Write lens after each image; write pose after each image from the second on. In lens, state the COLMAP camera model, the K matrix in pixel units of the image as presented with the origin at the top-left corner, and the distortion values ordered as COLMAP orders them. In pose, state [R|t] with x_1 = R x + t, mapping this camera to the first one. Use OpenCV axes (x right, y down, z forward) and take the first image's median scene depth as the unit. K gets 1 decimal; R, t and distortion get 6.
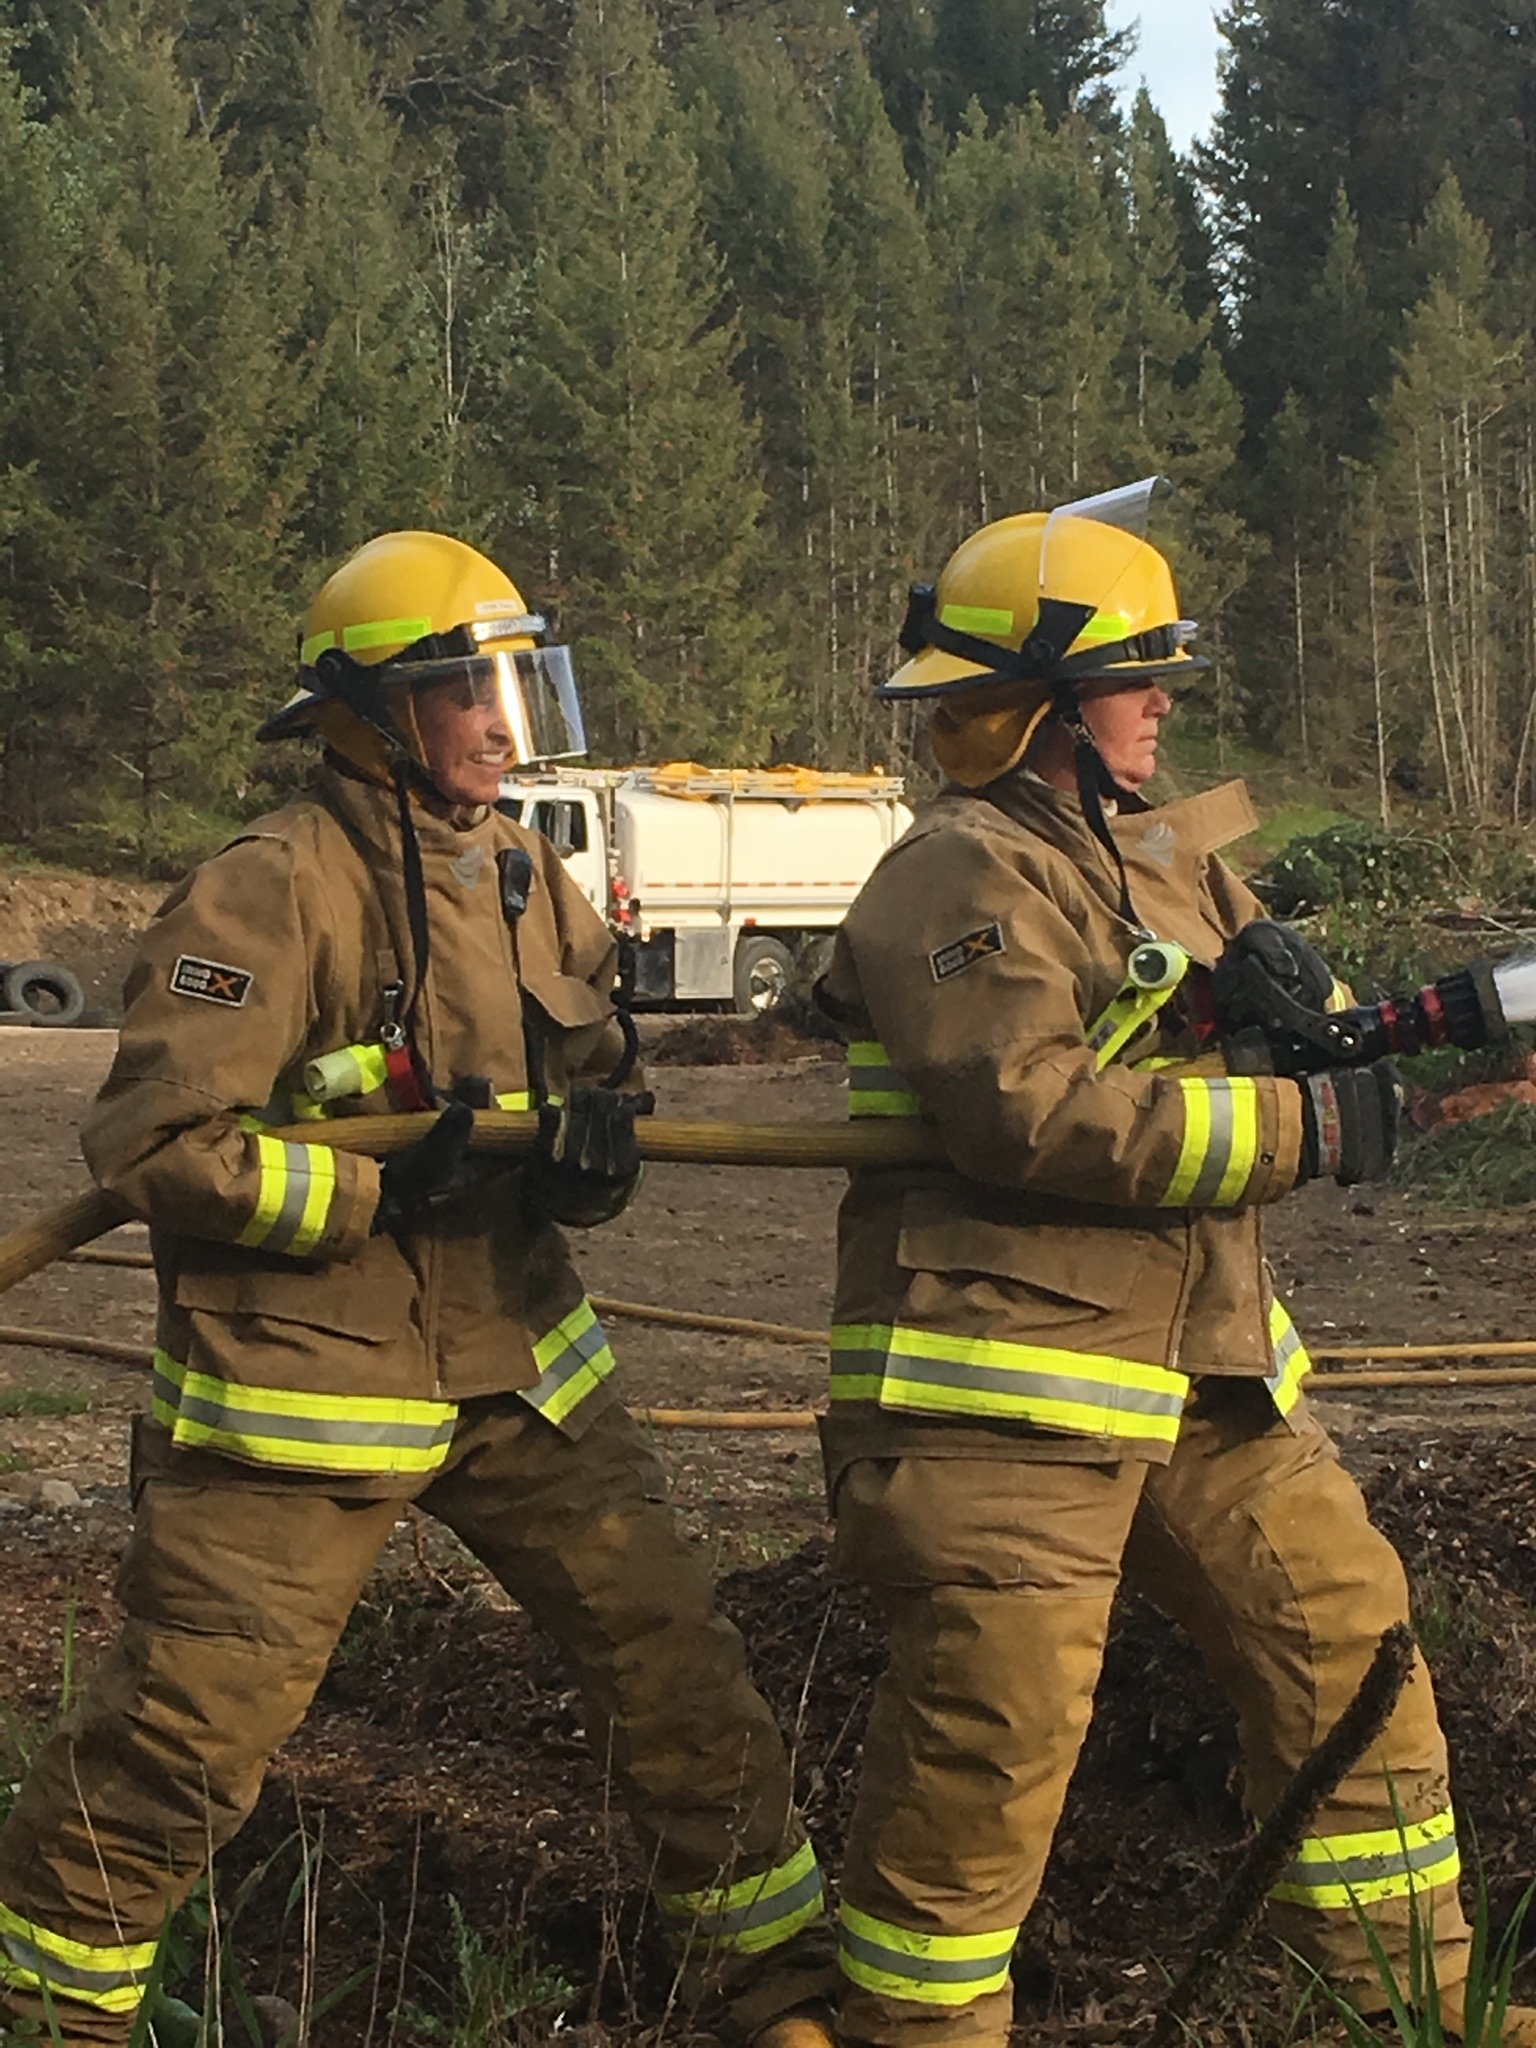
lens RADIAL K [[5369.0, 0, 768.0], [0, 5369.0, 1024.0], [0, 0, 1]] dist [0.126461, 0.240062]
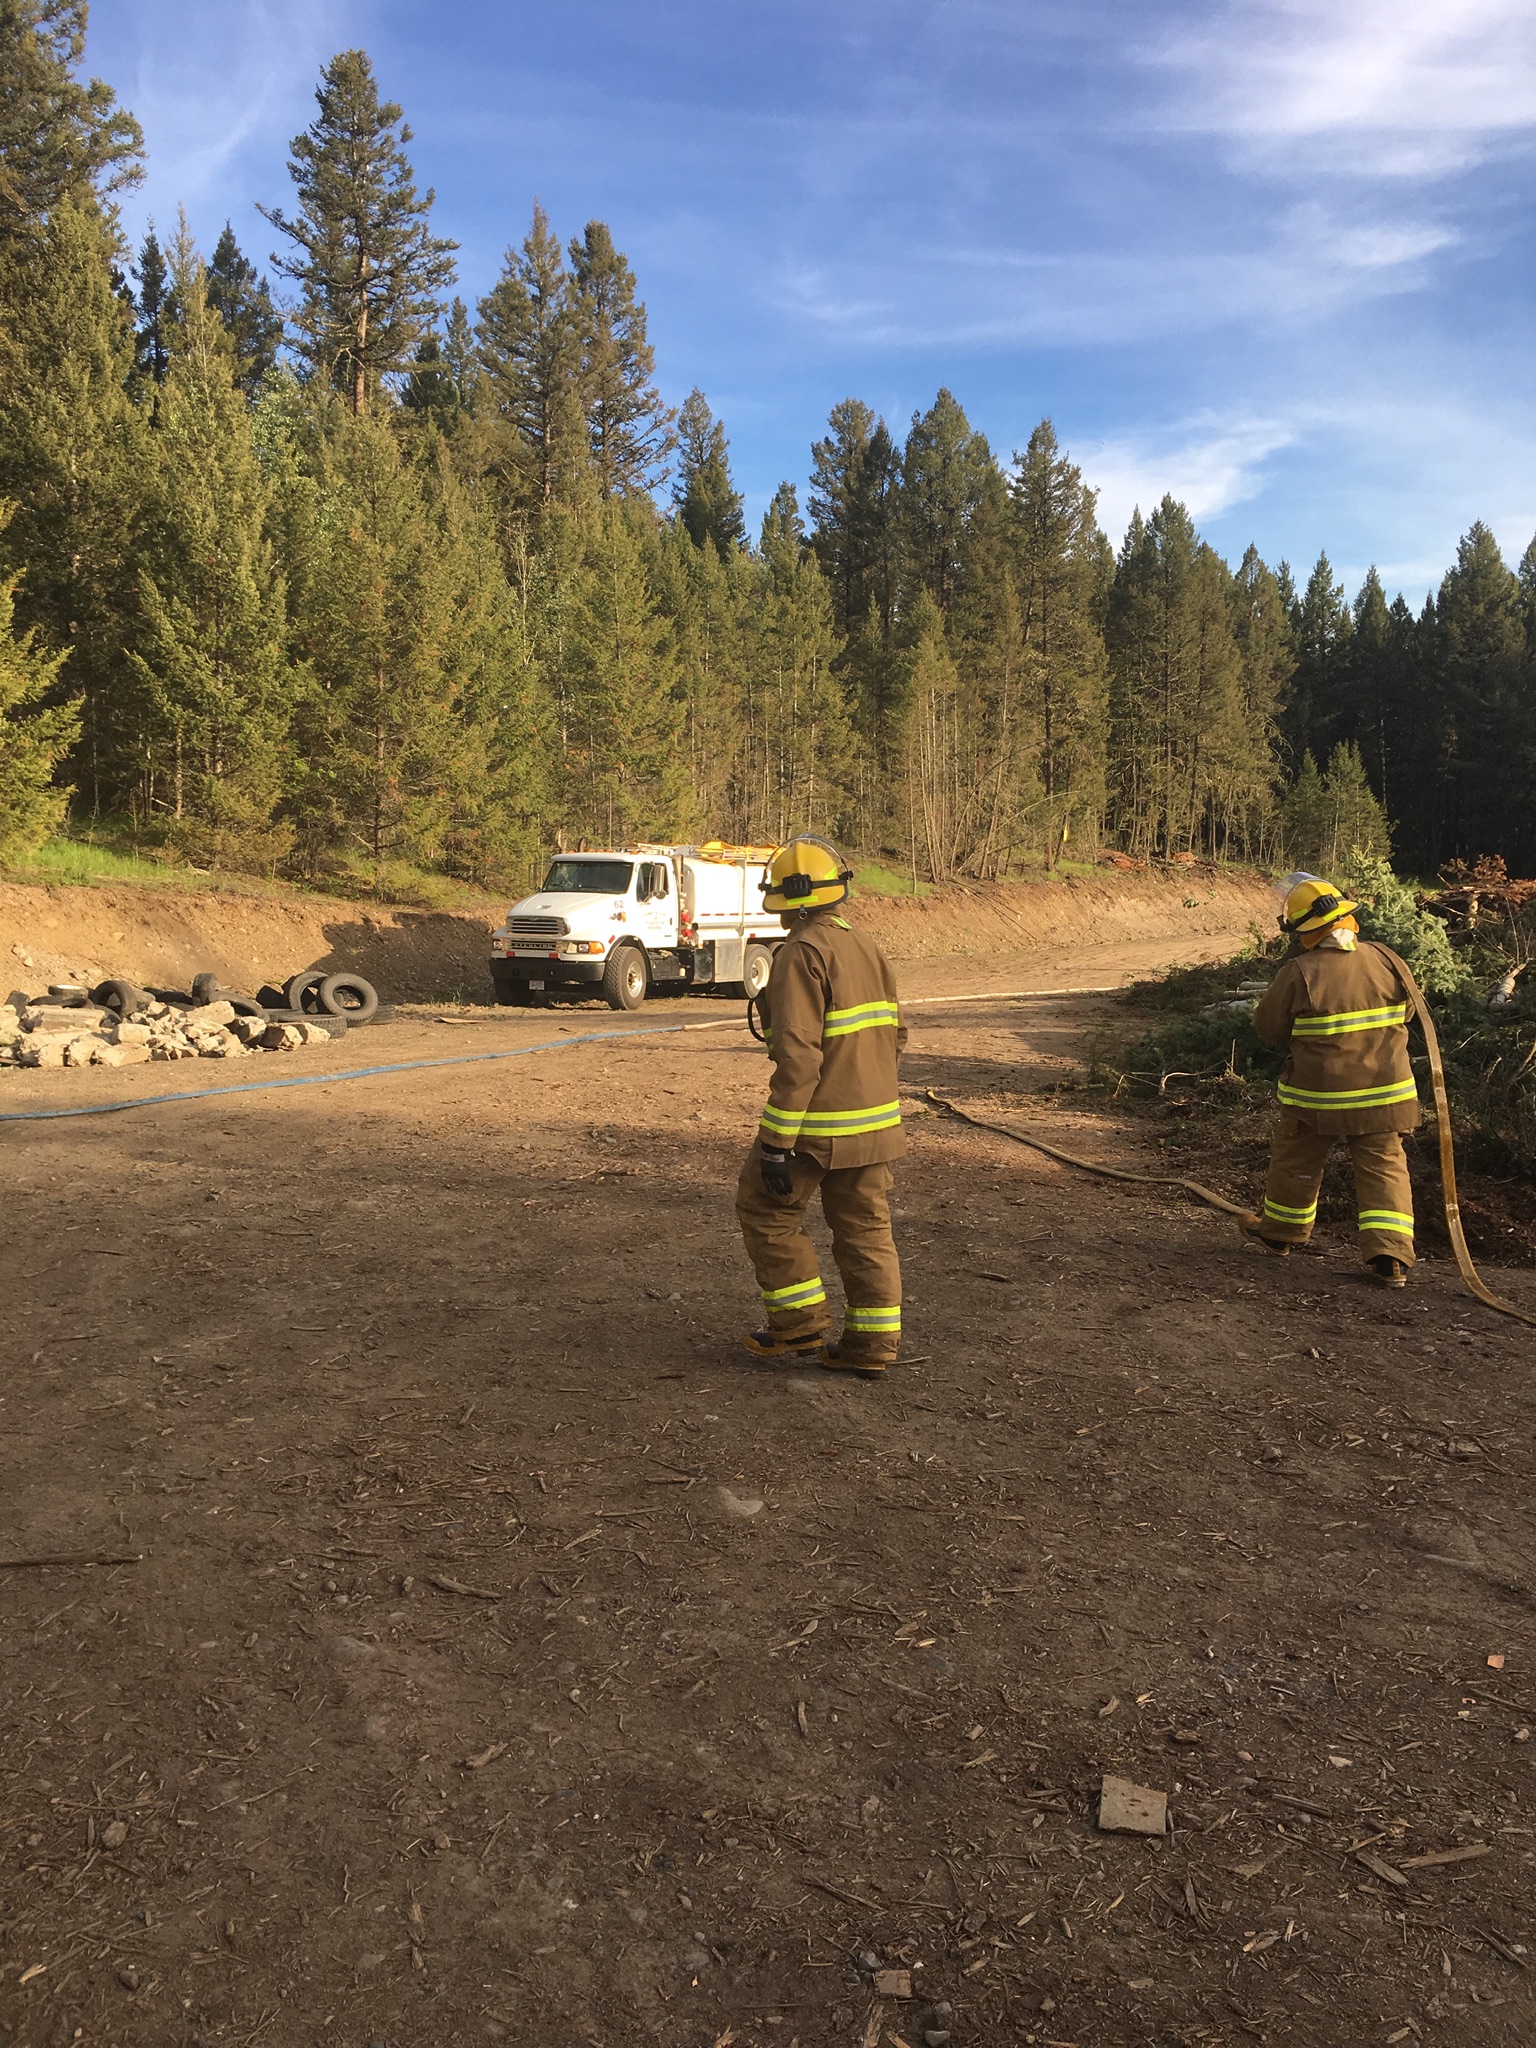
lens RADIAL K [[1765.3, 0, 768.0], [0, 1765.3, 1024.0], [0, 0, 1]] dist [0.089862, -0.108115]
pose [[0.990037, -0.000087, 0.140808, -0.072707], [-0.007183, 0.998666, 0.051125, -0.018445], [-0.140624, -0.051627, 0.988716, 0.416483]]
